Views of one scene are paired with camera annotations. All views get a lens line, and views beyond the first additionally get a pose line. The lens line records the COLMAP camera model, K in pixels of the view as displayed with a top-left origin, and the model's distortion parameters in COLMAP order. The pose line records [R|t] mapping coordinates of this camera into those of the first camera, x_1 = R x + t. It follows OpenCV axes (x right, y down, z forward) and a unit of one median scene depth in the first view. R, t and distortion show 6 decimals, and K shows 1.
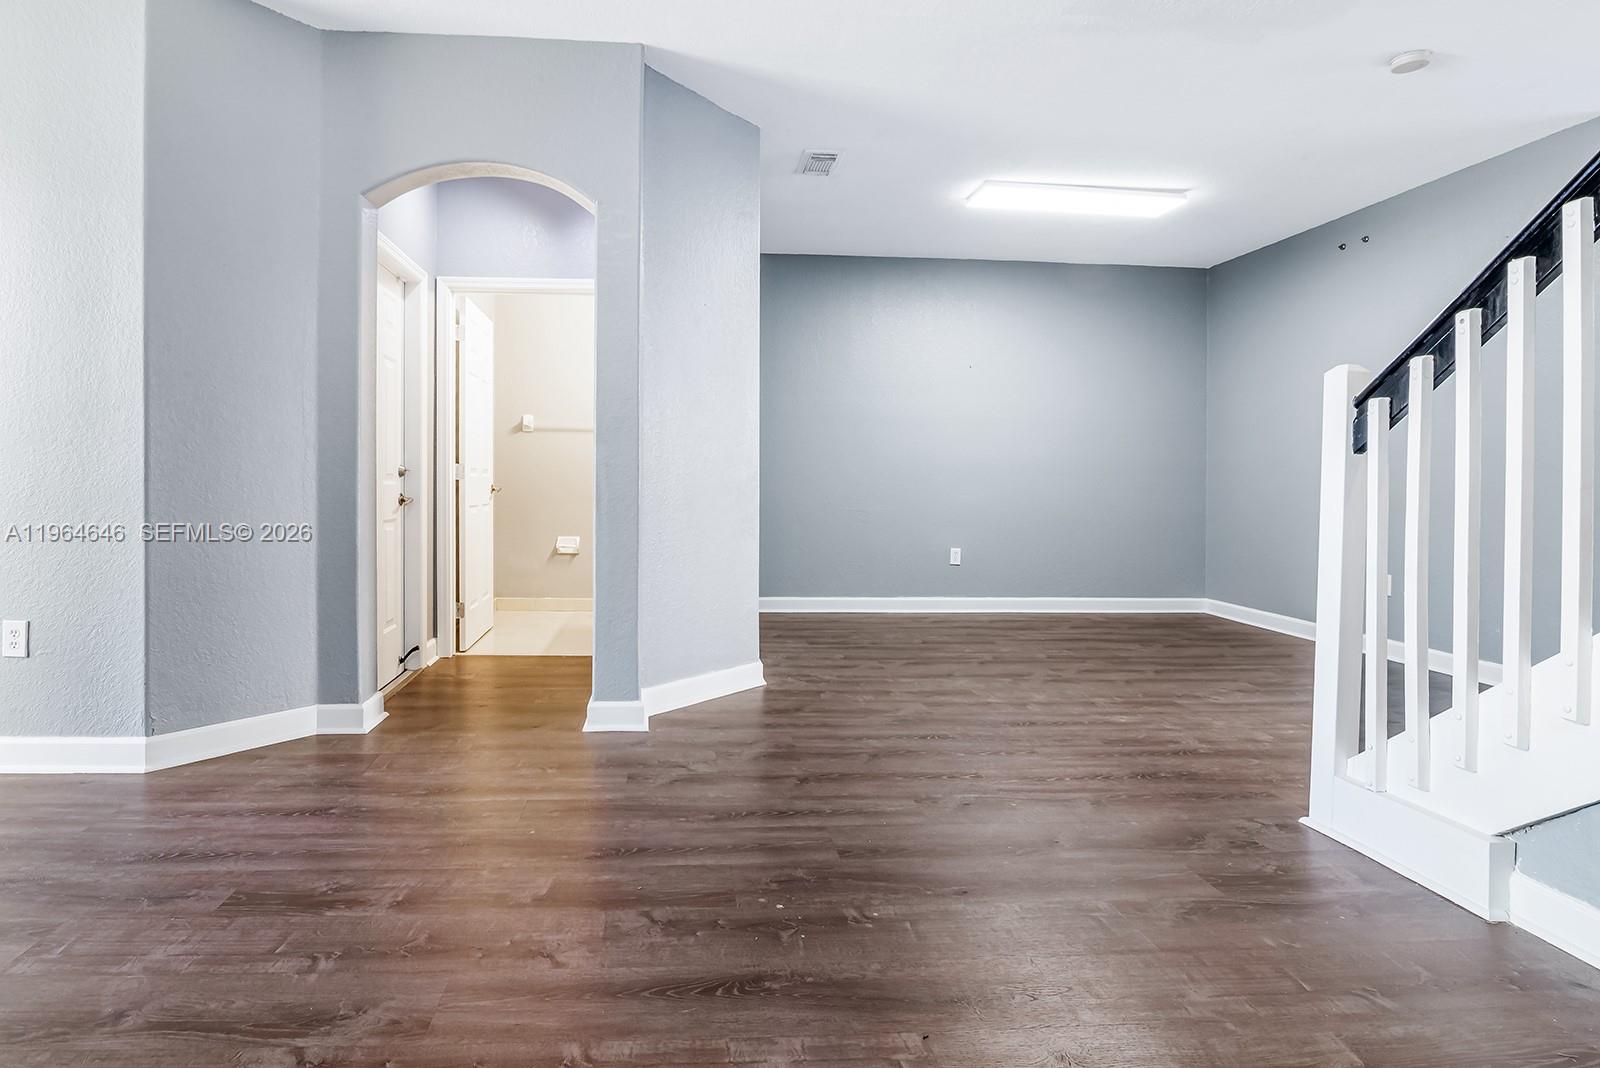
lens RADIAL K [[771.6, 0, 796.2], [0, 771.6, 482.7], [0, 0, 1]] dist [-0.011855, -0.001644]
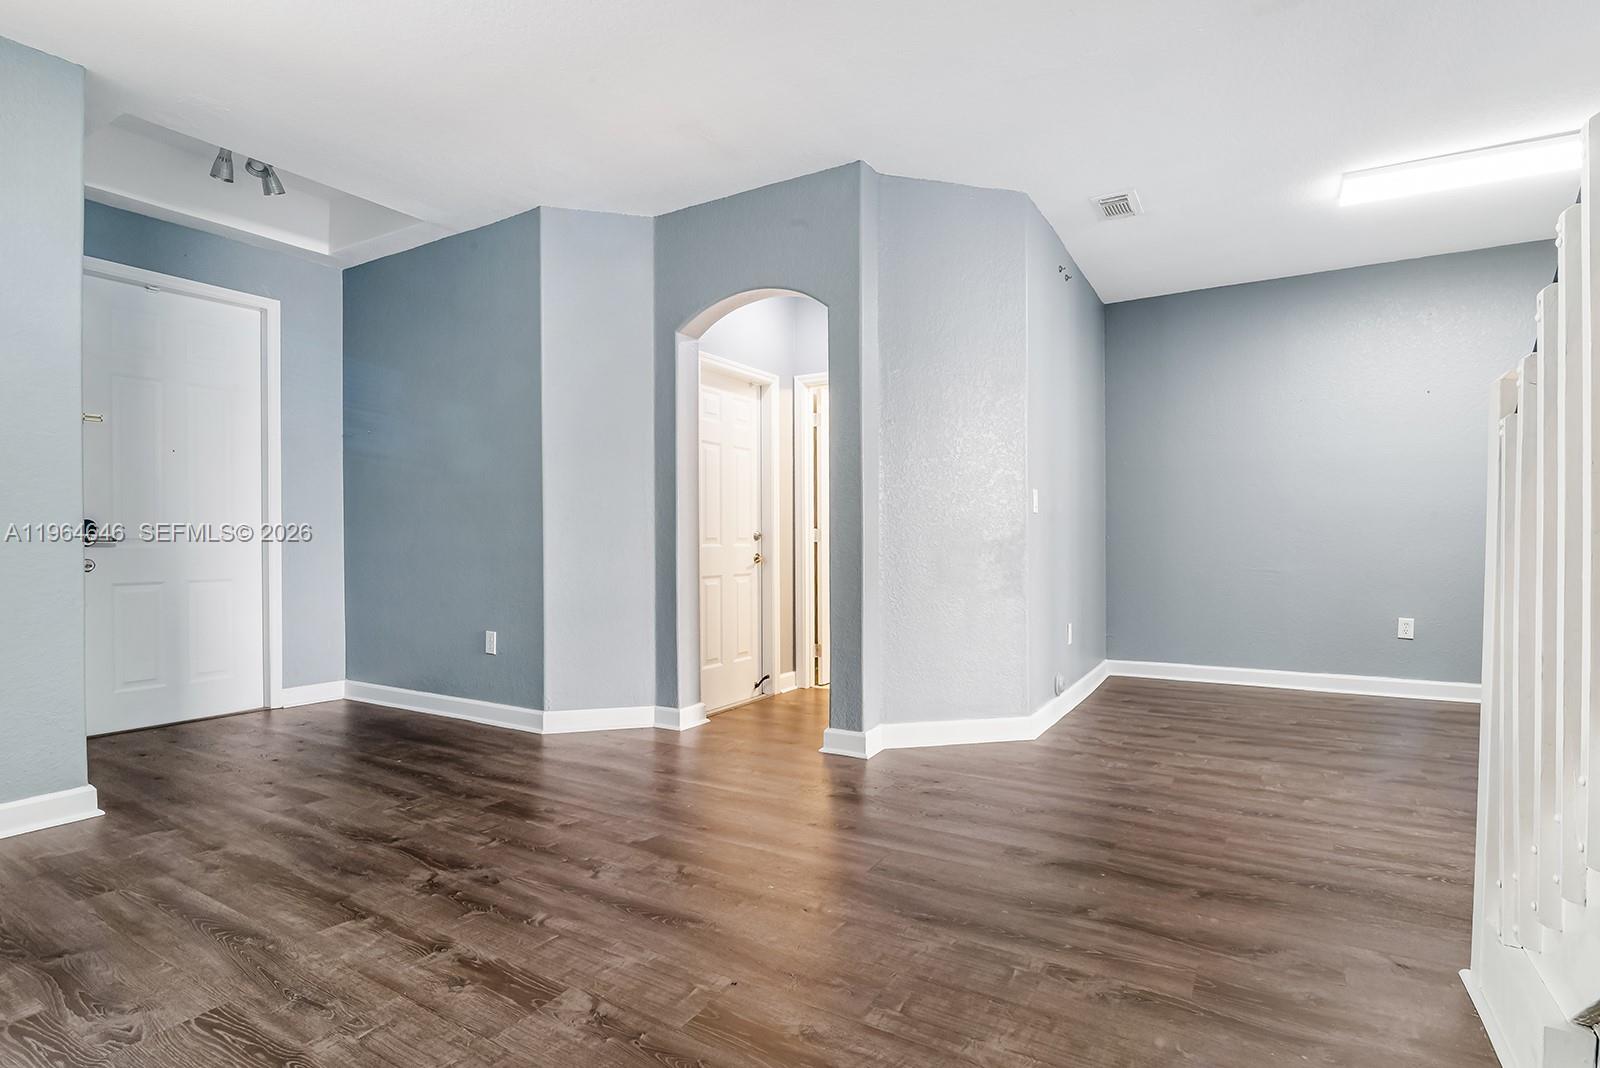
lens RADIAL K [[771.6, 0, 838.4], [0, 771.6, 537.8], [0, 0, 1]] dist [-0.011855, -0.001644]
pose [[0.836609, -0.016194, -0.547561, 0.503896], [0.013444, 0.999869, -0.009029, 0.003212], [0.547636, 0.000192, 0.836717, 0.019339]]
